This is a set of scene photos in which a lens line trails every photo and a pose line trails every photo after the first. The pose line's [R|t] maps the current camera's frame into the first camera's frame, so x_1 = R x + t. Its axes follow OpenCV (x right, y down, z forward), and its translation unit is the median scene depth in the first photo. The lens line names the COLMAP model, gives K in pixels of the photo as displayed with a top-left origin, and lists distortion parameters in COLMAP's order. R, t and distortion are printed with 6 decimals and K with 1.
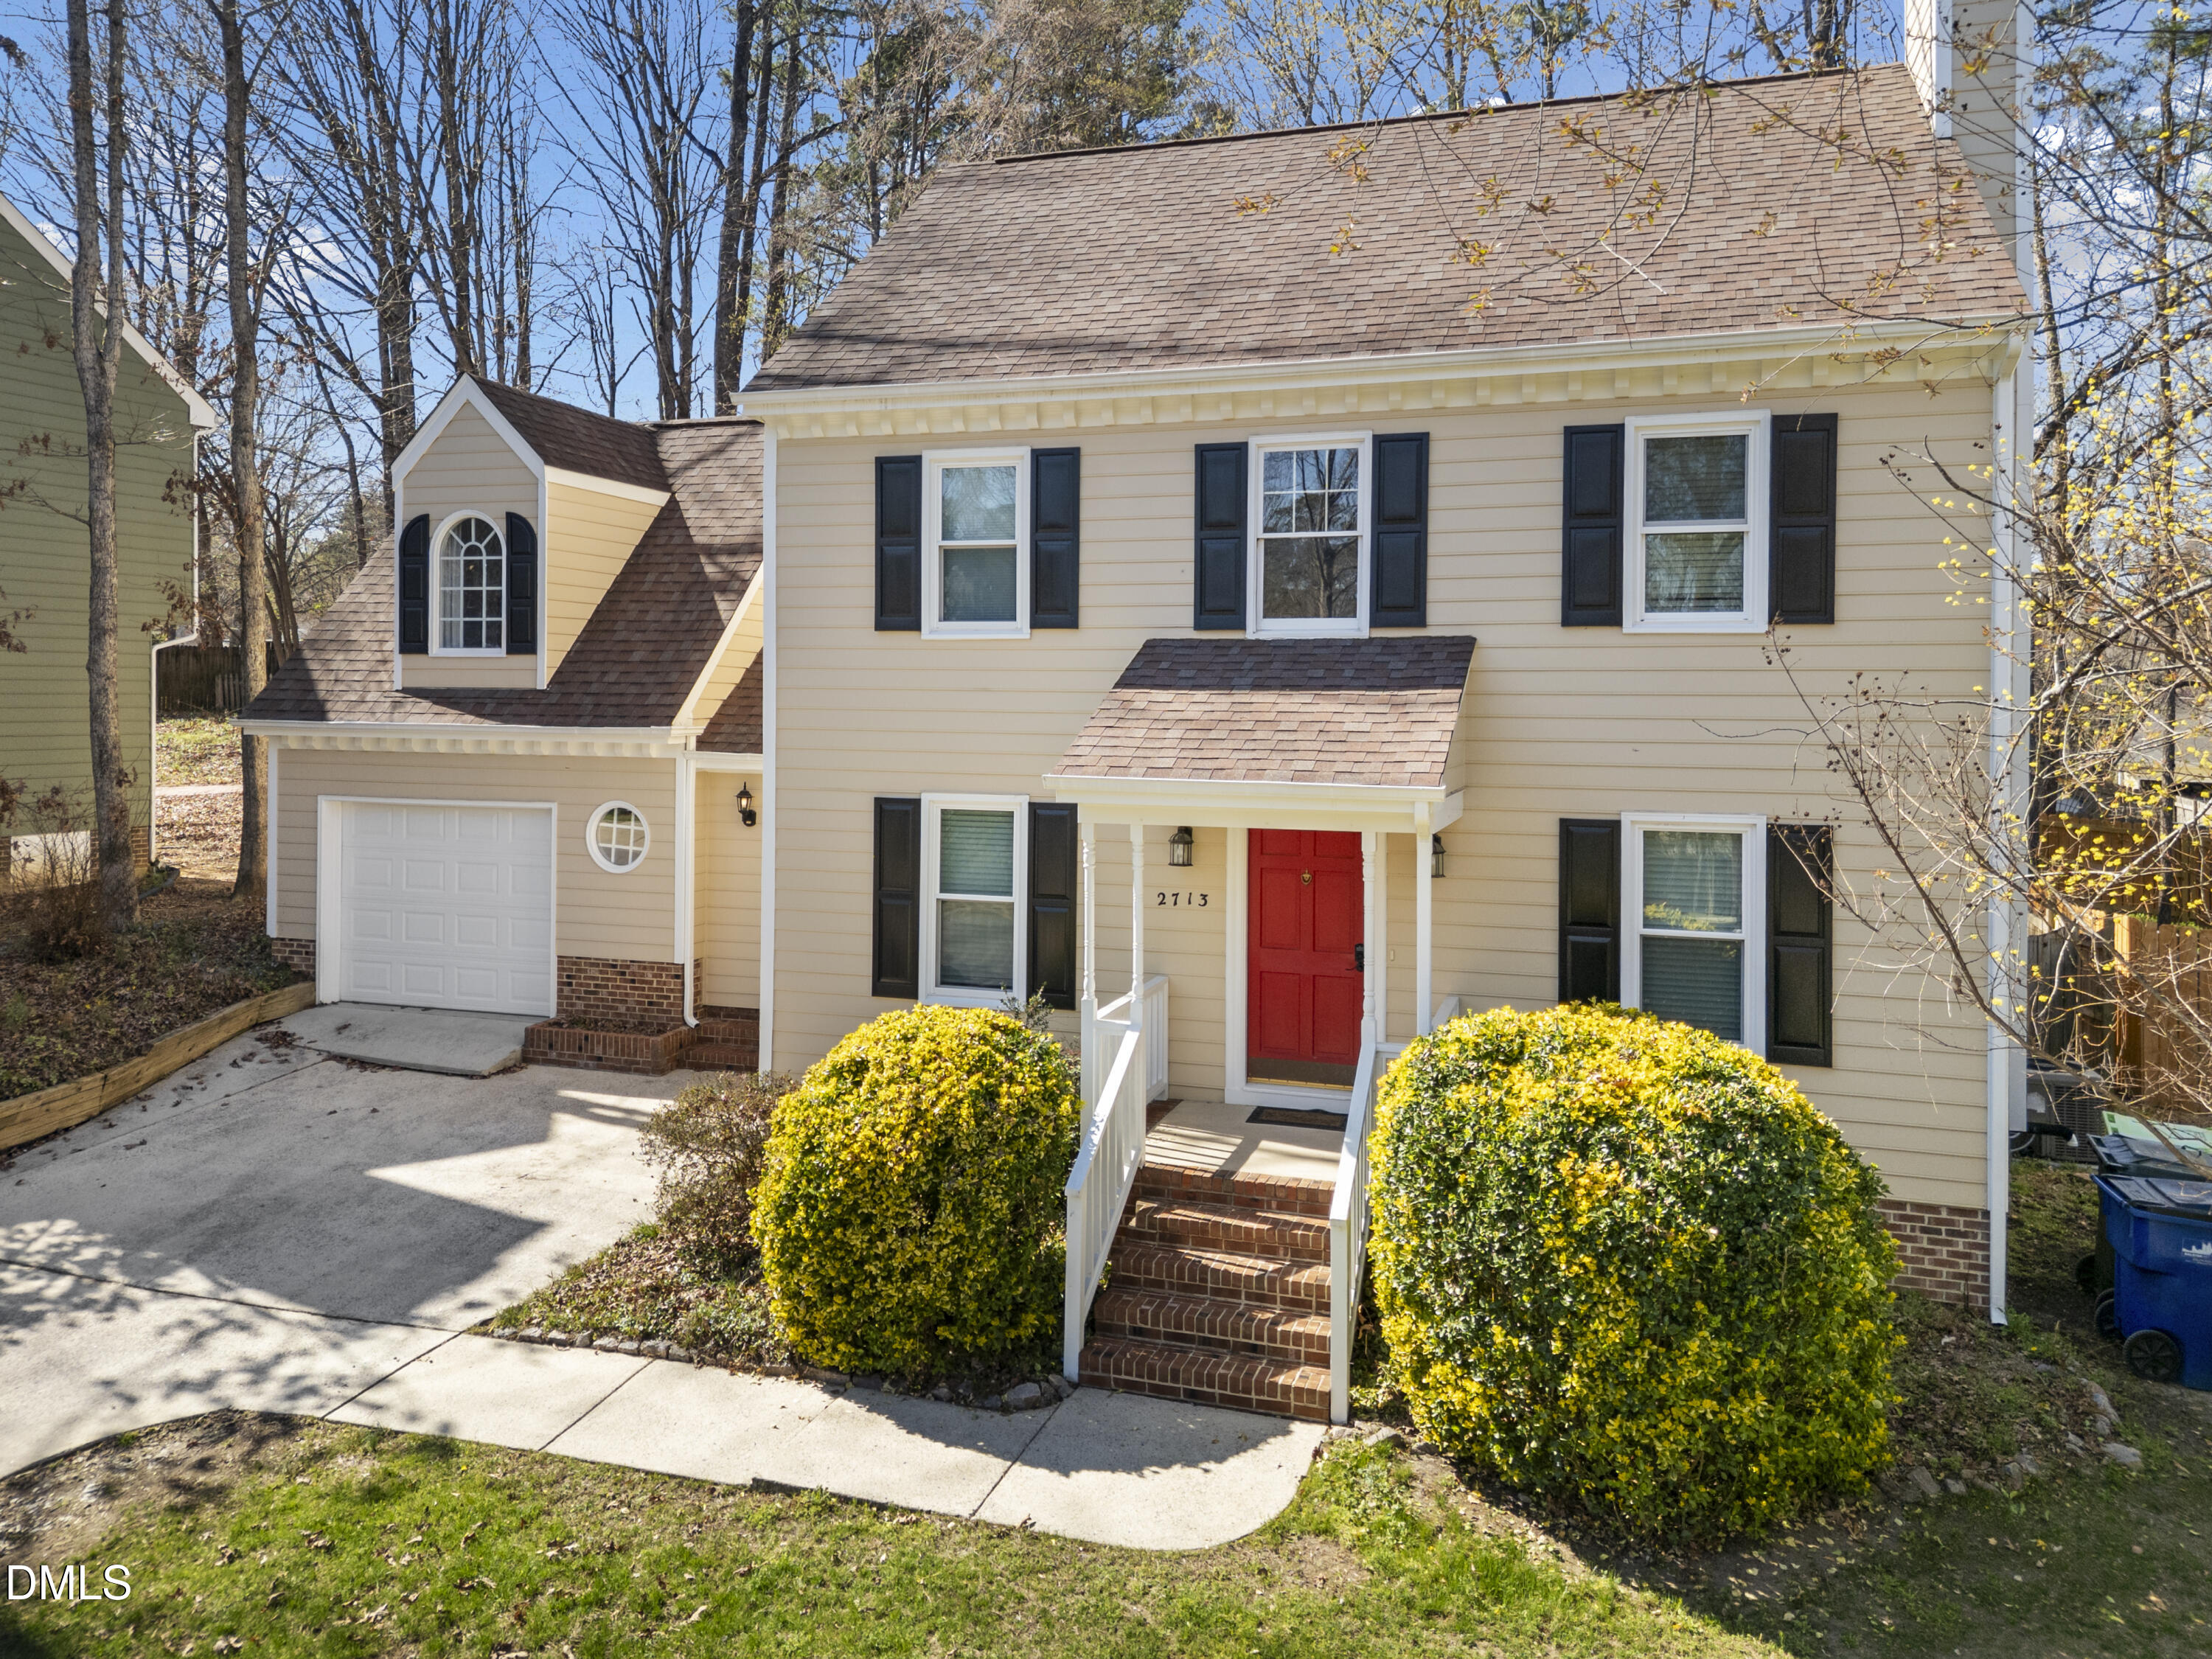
lens RADIAL K [[1554.8, 0, 1074.7], [0, 1554.8, 742.0], [0, 0, 1]] dist [0.043601, -0.034514]
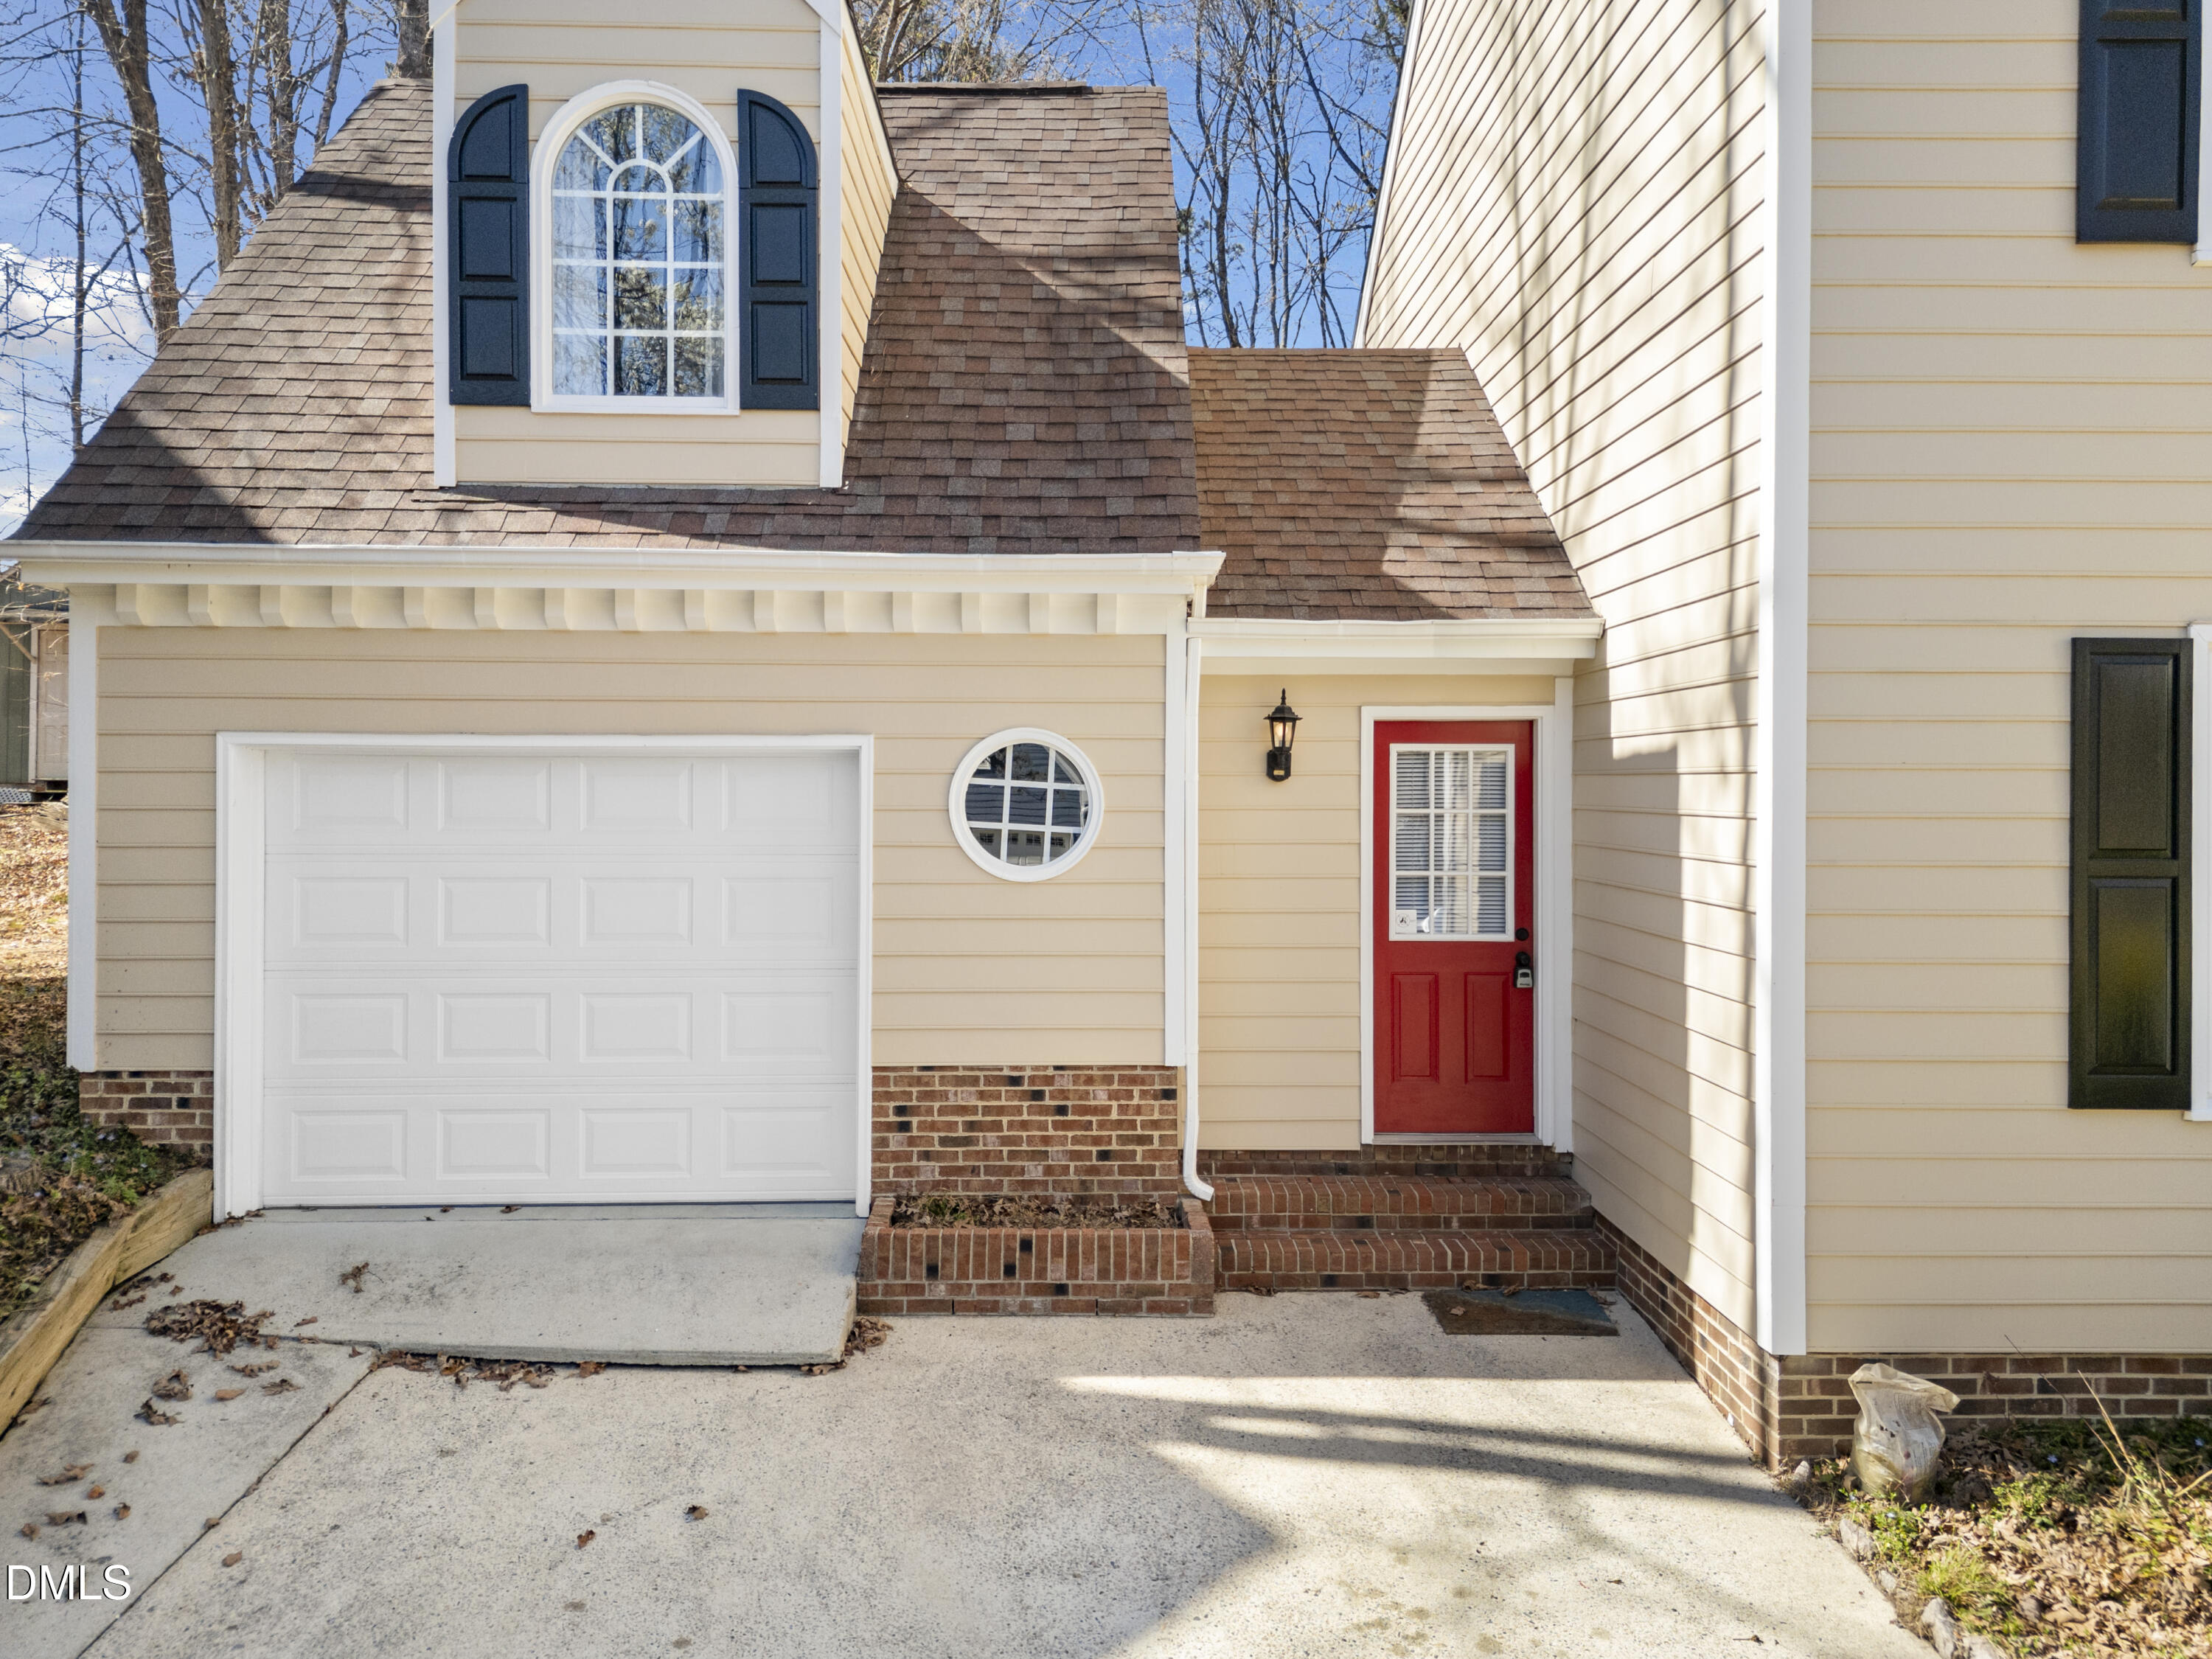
lens RADIAL K [[1554.8, 0, 1108.1], [0, 1554.8, 817.5], [0, 0, 1]] dist [0.043601, -0.034514]
pose [[0.944353, -0.013043, 0.328676, -0.599341], [0.014871, 0.999885, -0.003048, 0.094201], [-0.328598, 0.007766, 0.944438, 0.782269]]
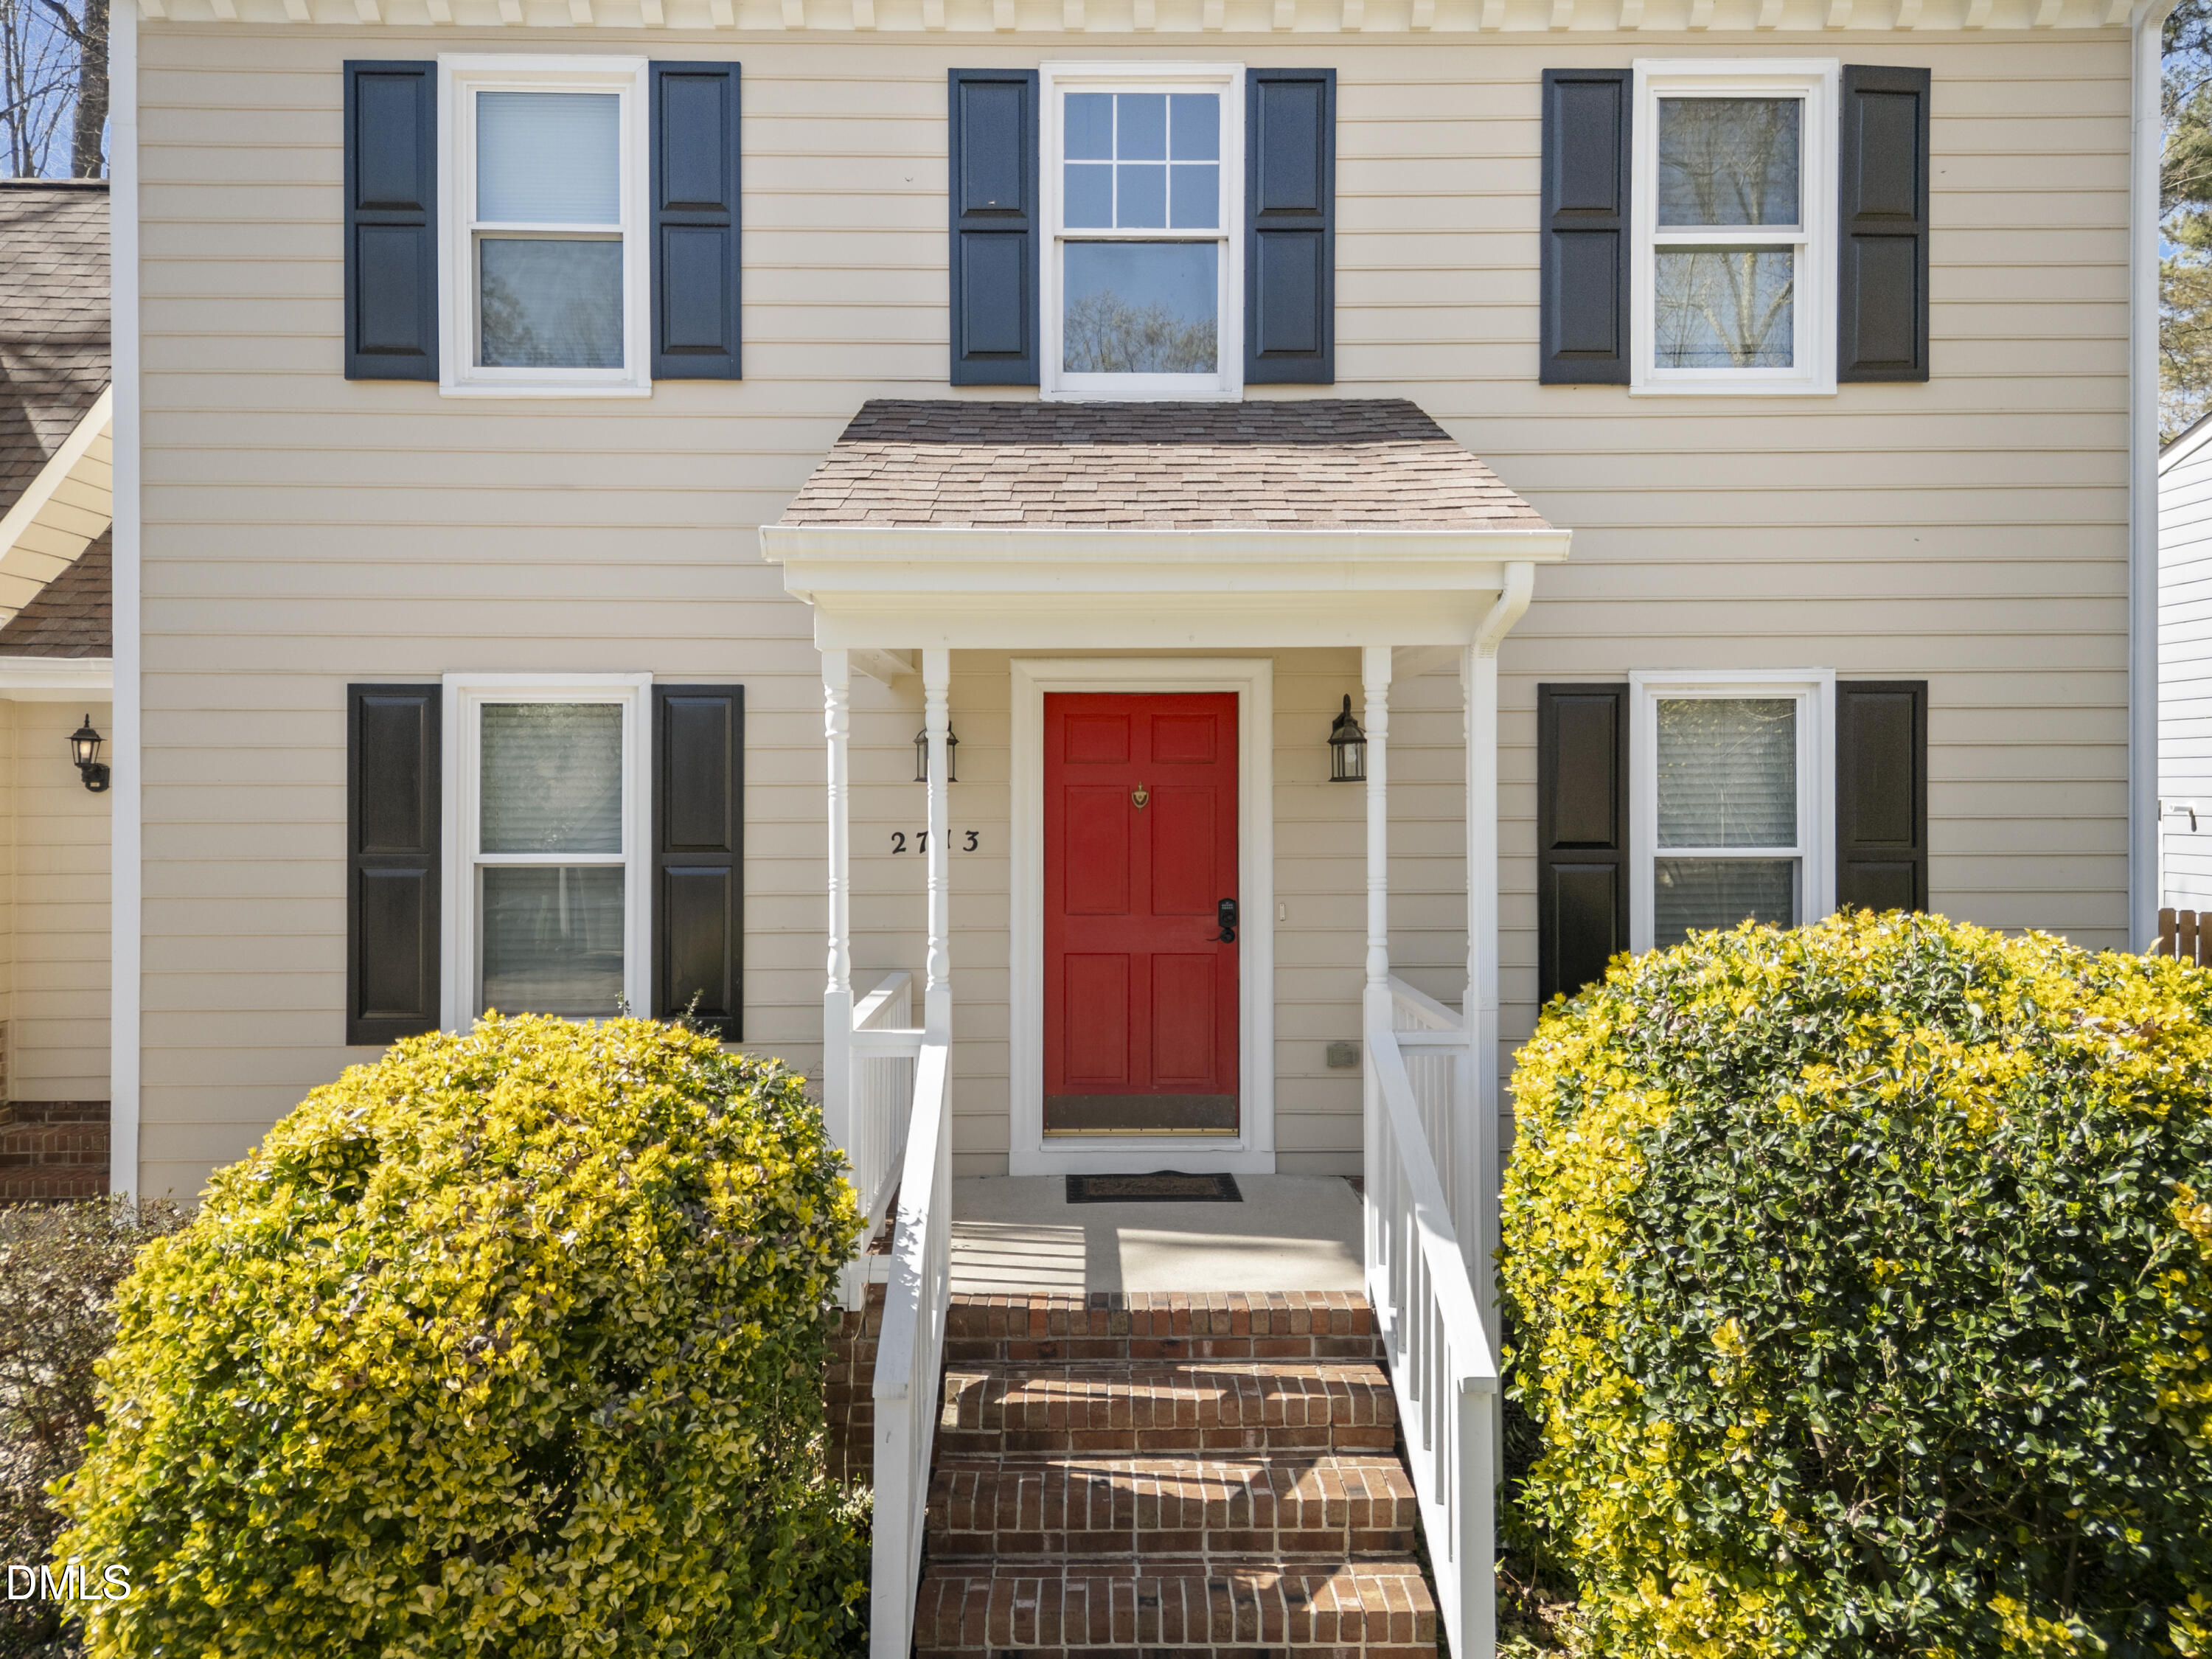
lens RADIAL K [[1554.8, 0, 1110.7], [0, 1554.8, 819.9], [0, 0, 1]] dist [0.043601, -0.034514]
pose [[0.939454, -0.010826, 0.342503, -0.075465], [0.012660, 0.999915, -0.003120, 0.101838], [-0.342440, 0.007267, 0.939511, 0.443429]]
